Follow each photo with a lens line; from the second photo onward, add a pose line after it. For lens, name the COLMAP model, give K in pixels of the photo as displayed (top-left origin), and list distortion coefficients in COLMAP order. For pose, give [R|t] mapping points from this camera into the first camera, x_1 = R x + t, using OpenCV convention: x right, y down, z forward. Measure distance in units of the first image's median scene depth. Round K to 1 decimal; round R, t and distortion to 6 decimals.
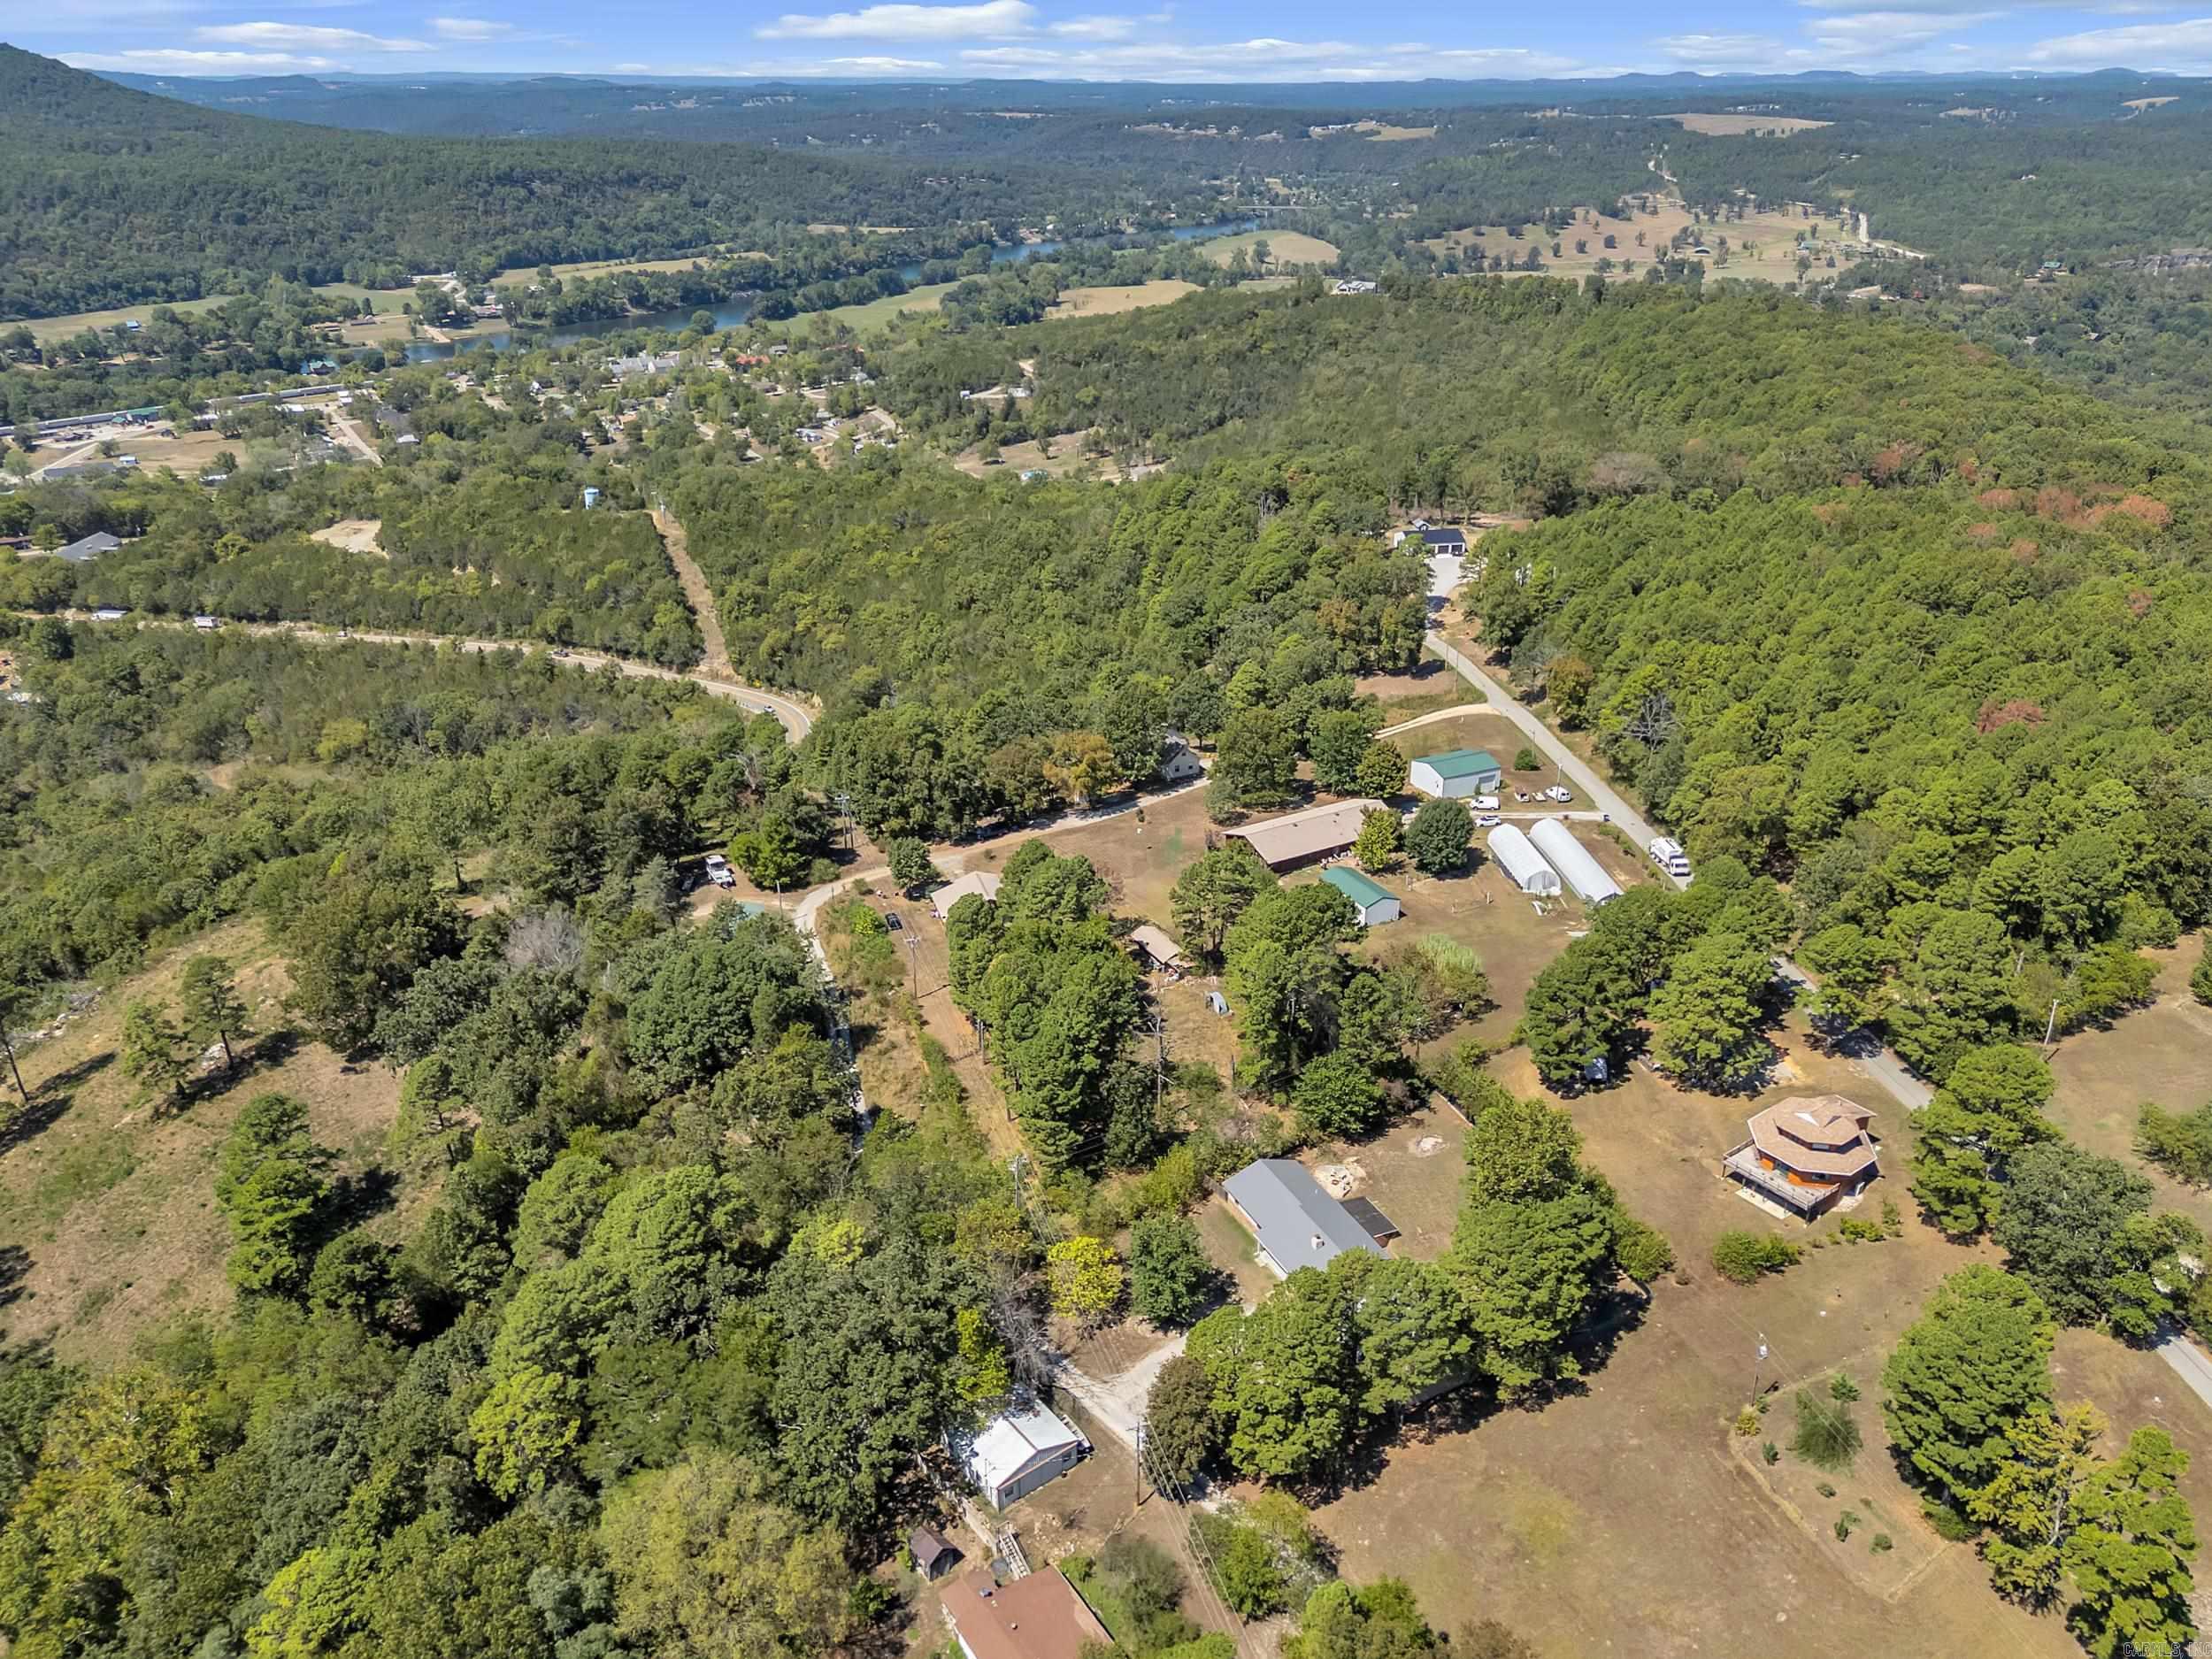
lens RADIAL K [[1626.0, 0, 1106.0], [0, 1626.0, 829.5], [0, 0, 1]] dist [0.082785, -0.081962]
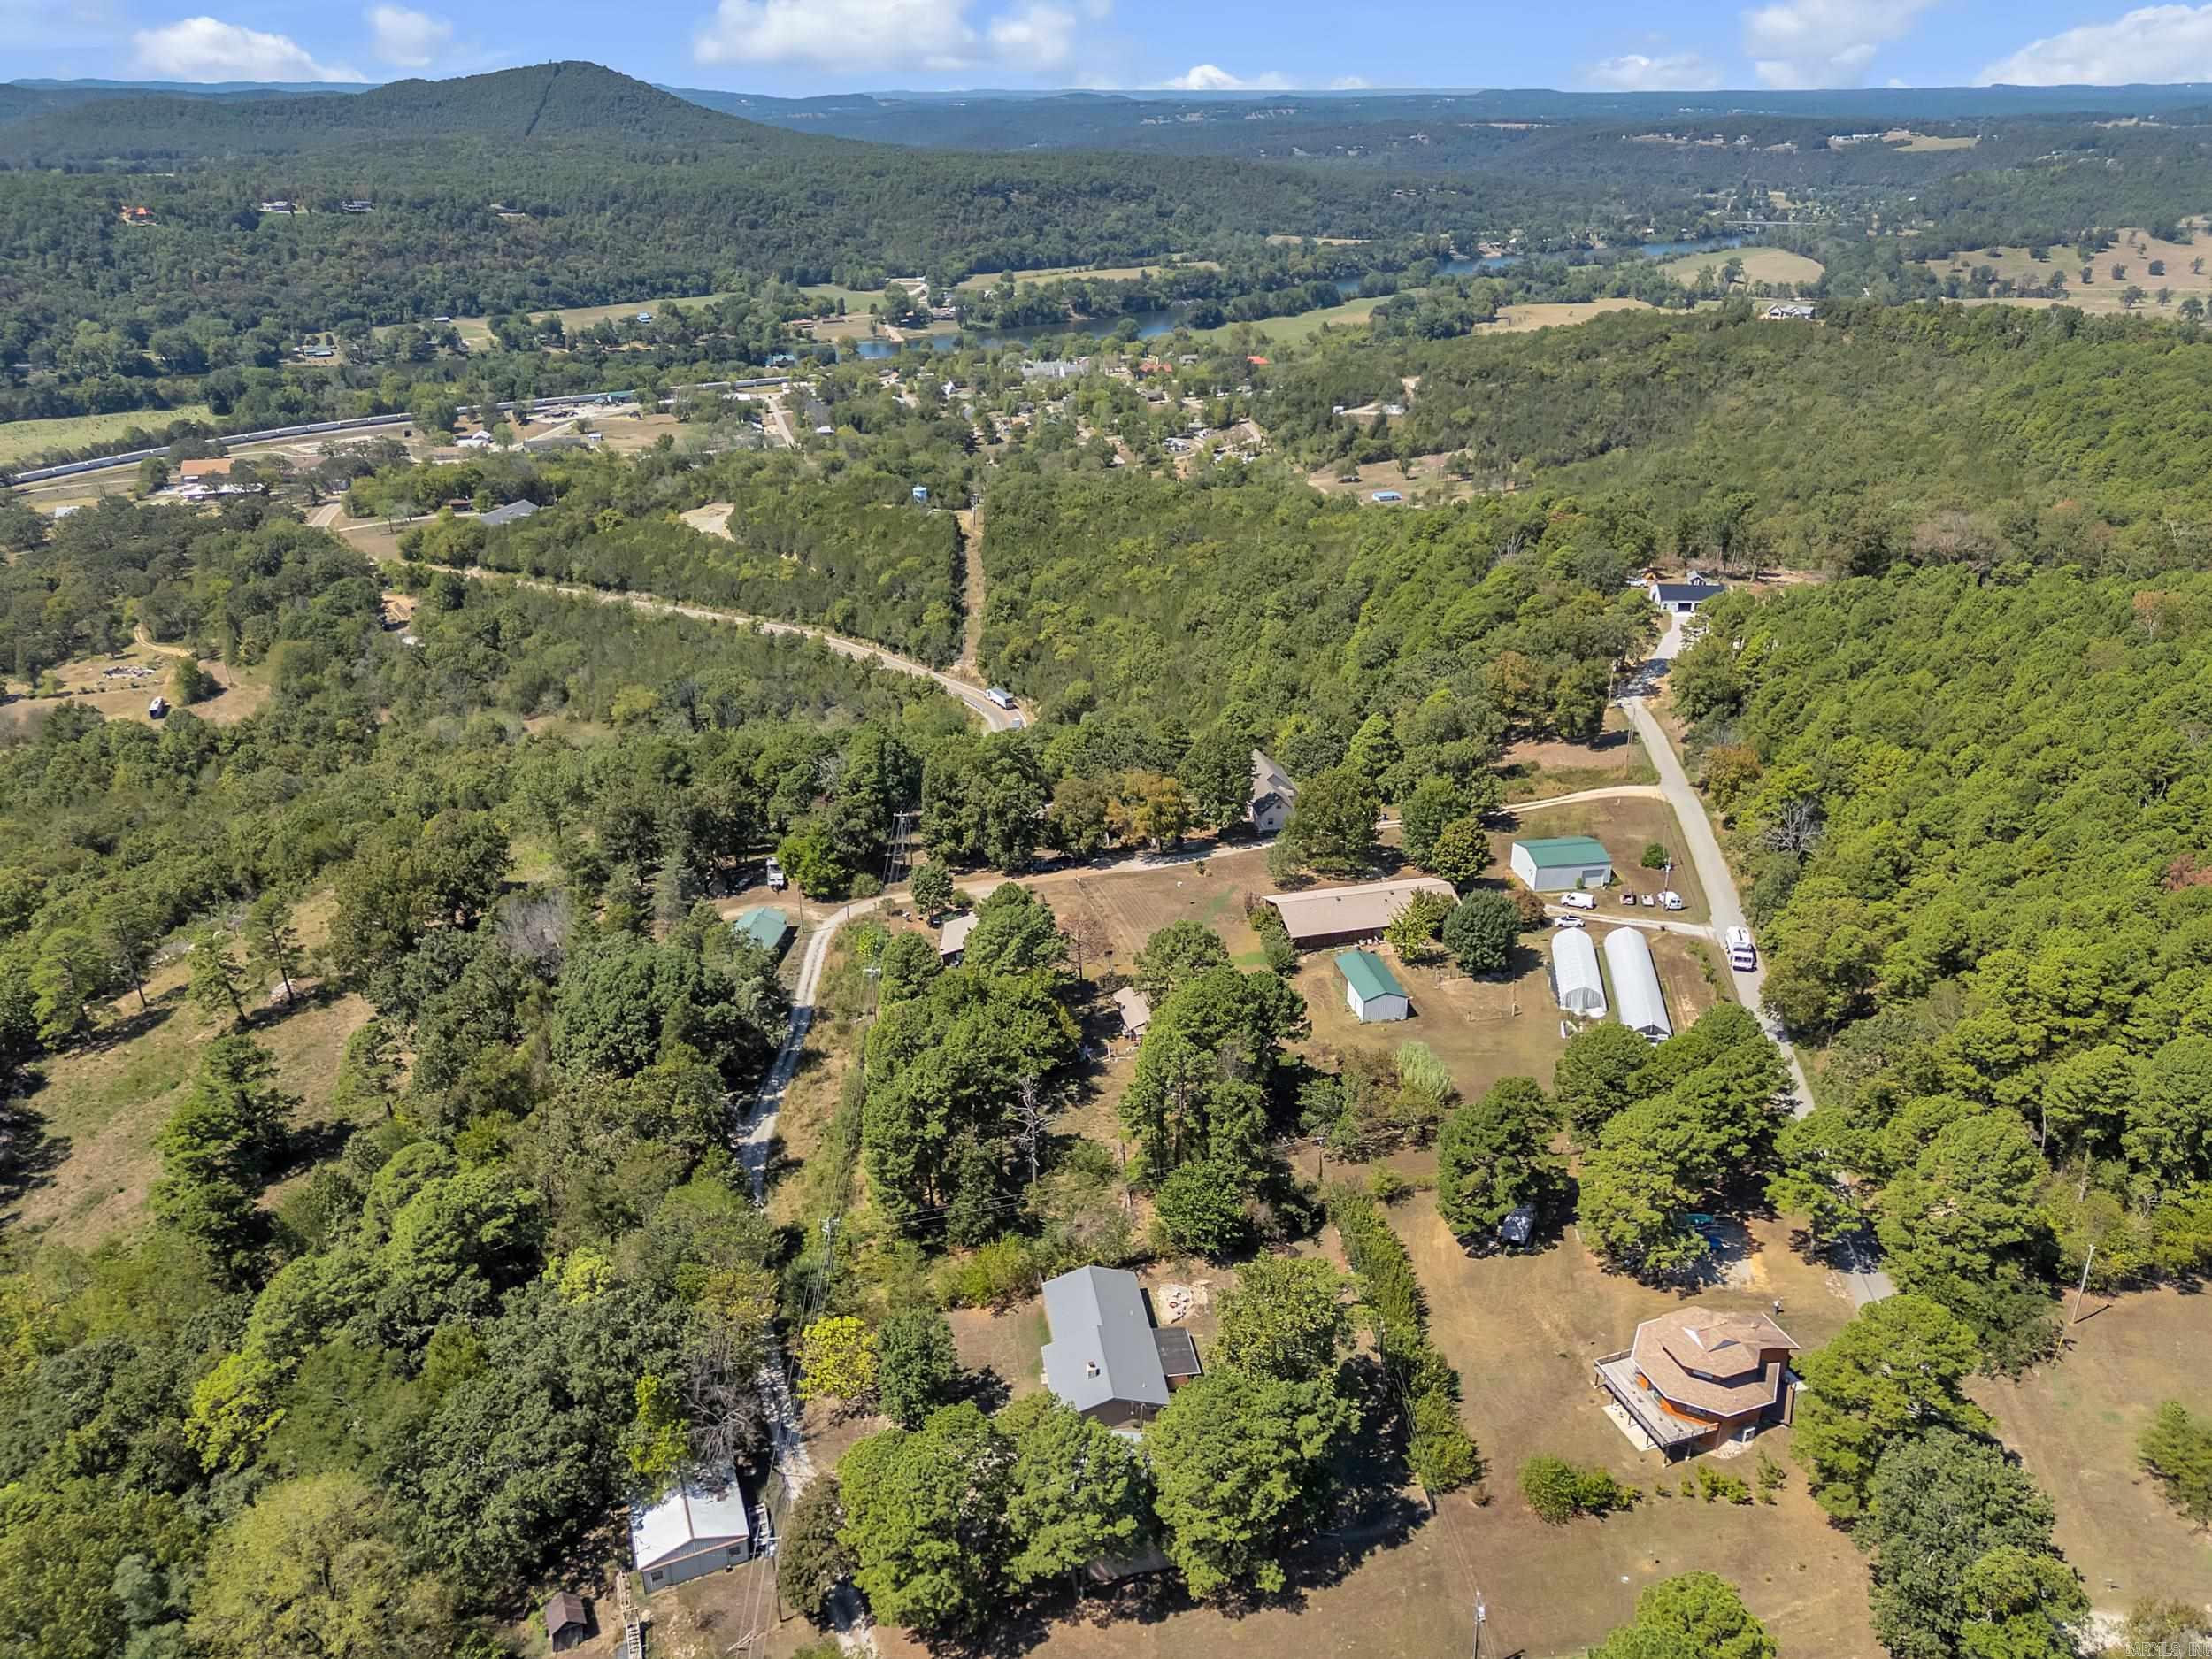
lens RADIAL K [[1621.6, 0, 1110.2], [0, 1621.6, 829.0], [0, 0, 1]] dist [0.072148, -0.057472]
pose [[0.960263, 0.112832, -0.255272, 0.222826], [-0.114069, 0.993423, 0.010004, -0.036597], [0.254722, 0.019512, 0.966818, 0.082130]]
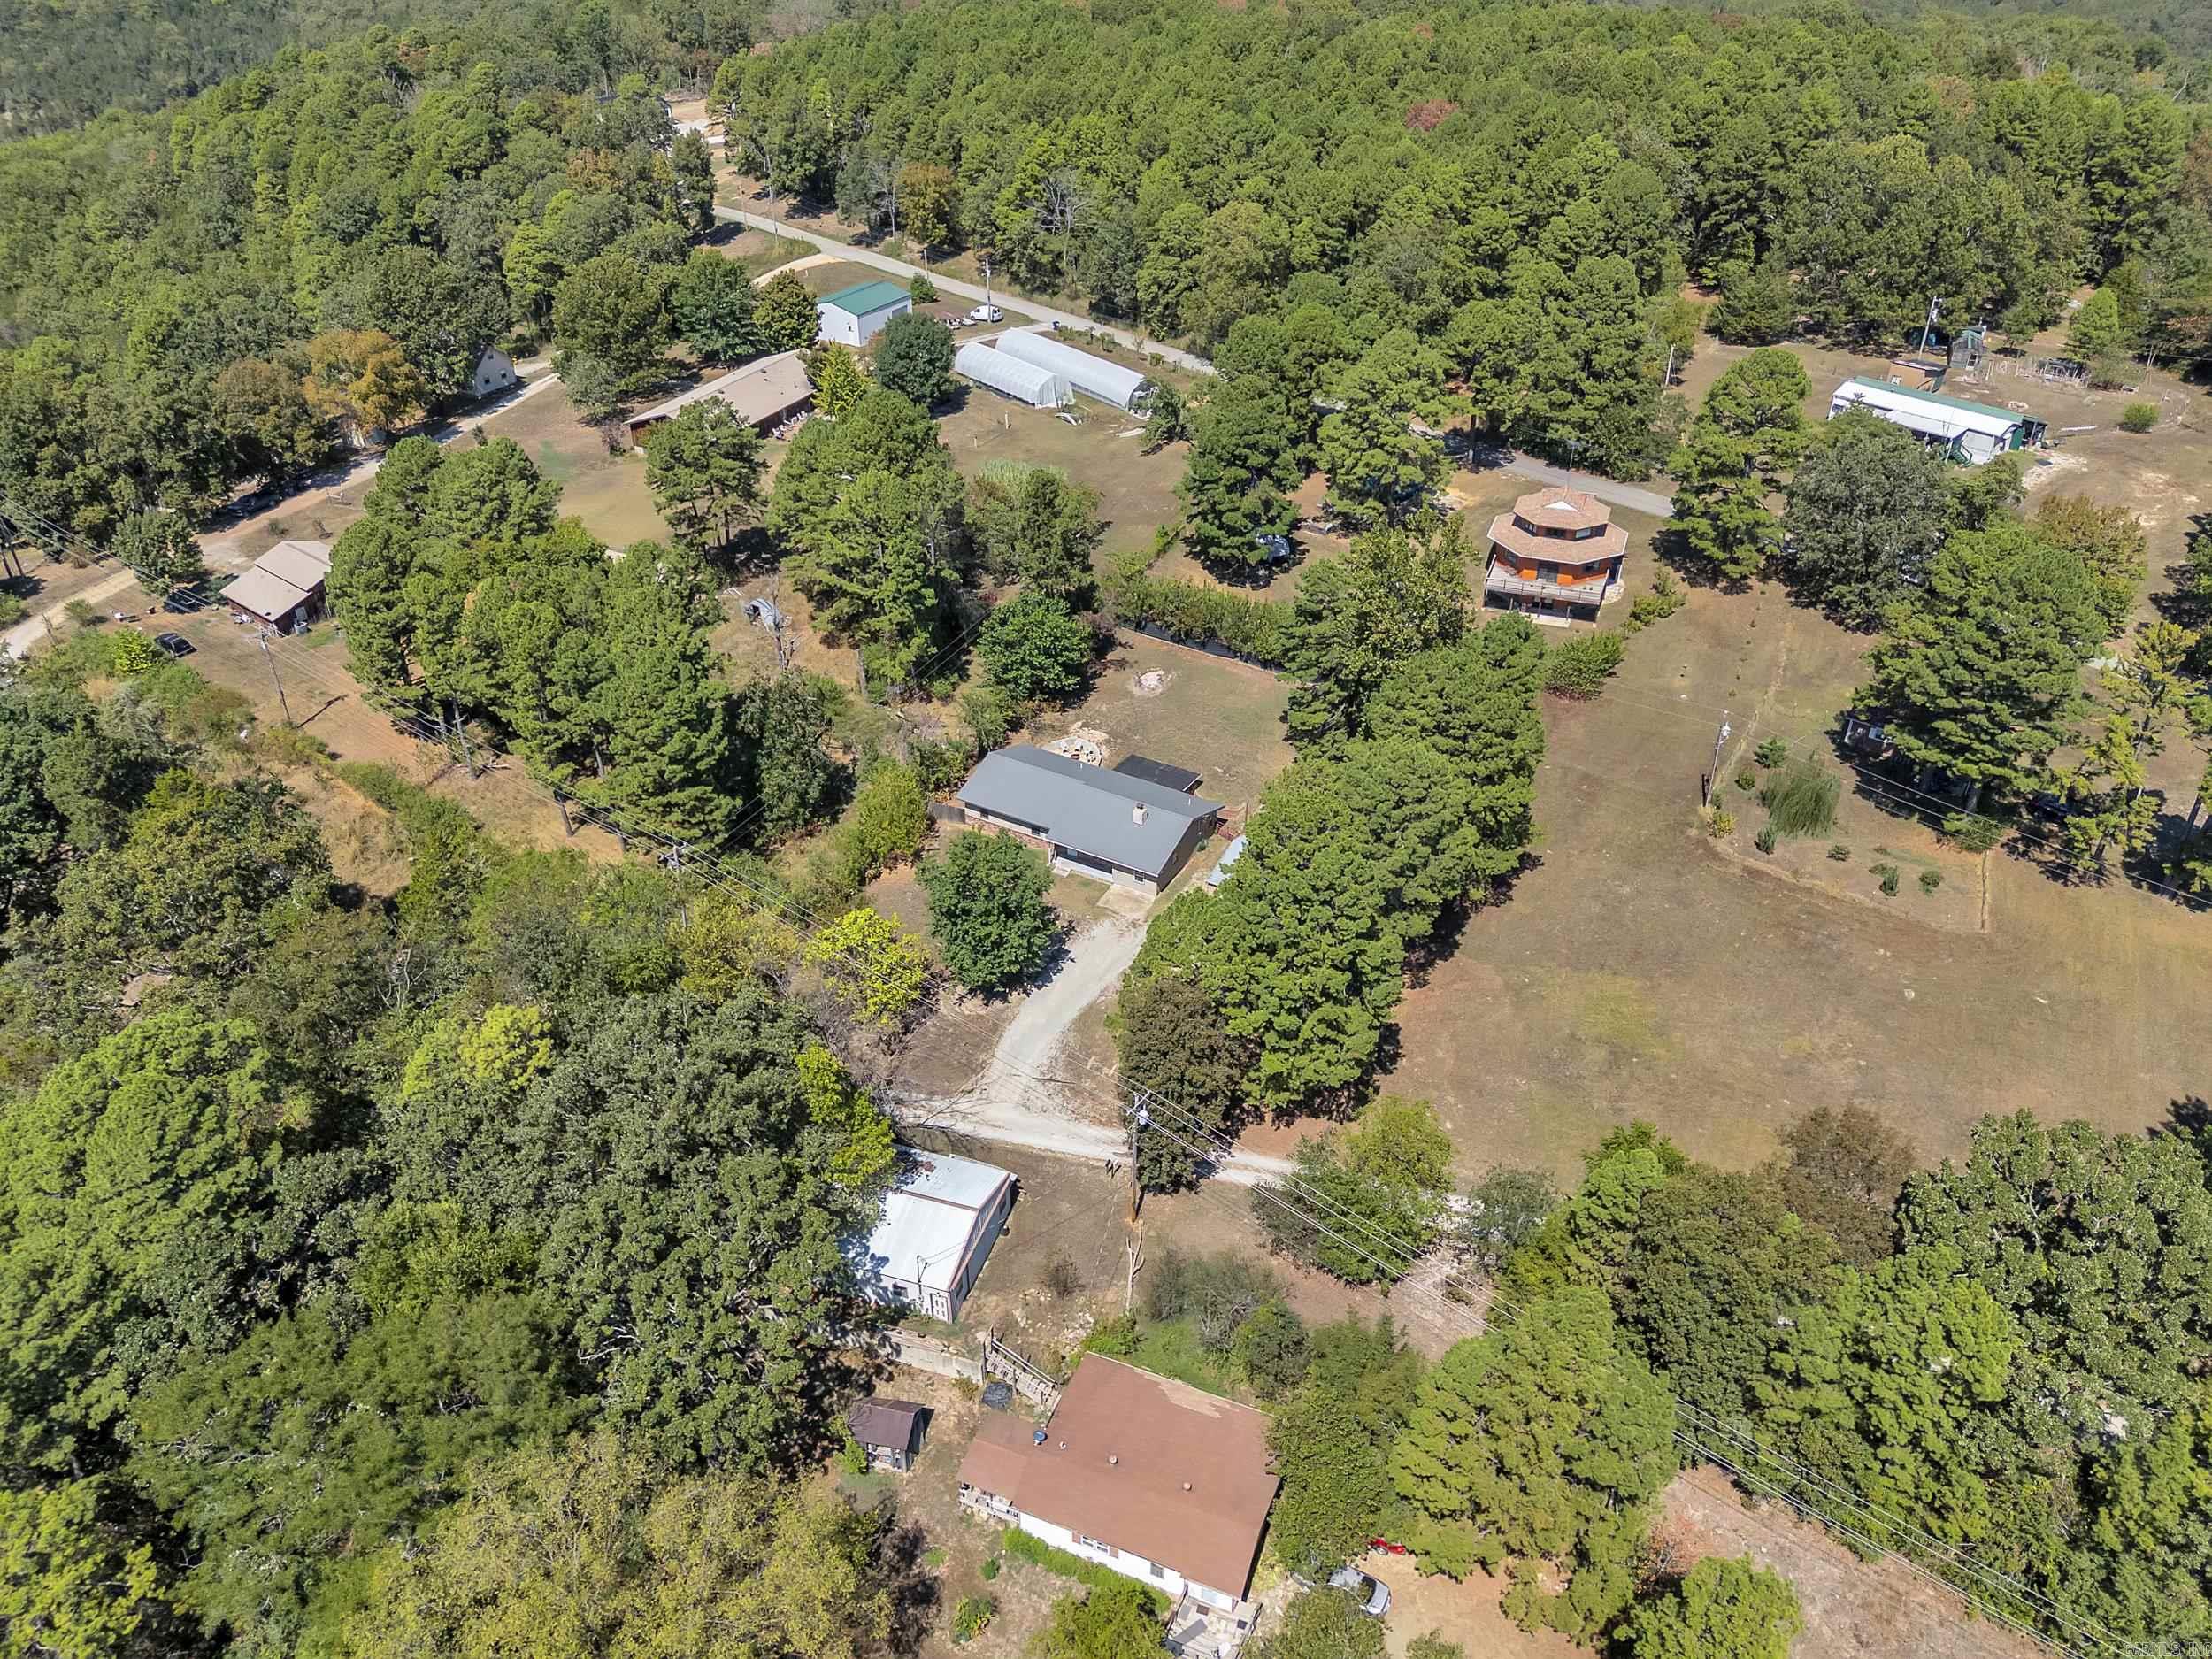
lens RADIAL K [[1626.0, 0, 1106.0], [0, 1626.0, 829.5], [0, 0, 1]] dist [0.082785, -0.081962]
pose [[0.832821, -0.303999, 0.462595, -0.142695], [0.230271, 0.950223, 0.209886, 0.069930], [-0.503373, -0.068276, 0.861367, 0.260878]]
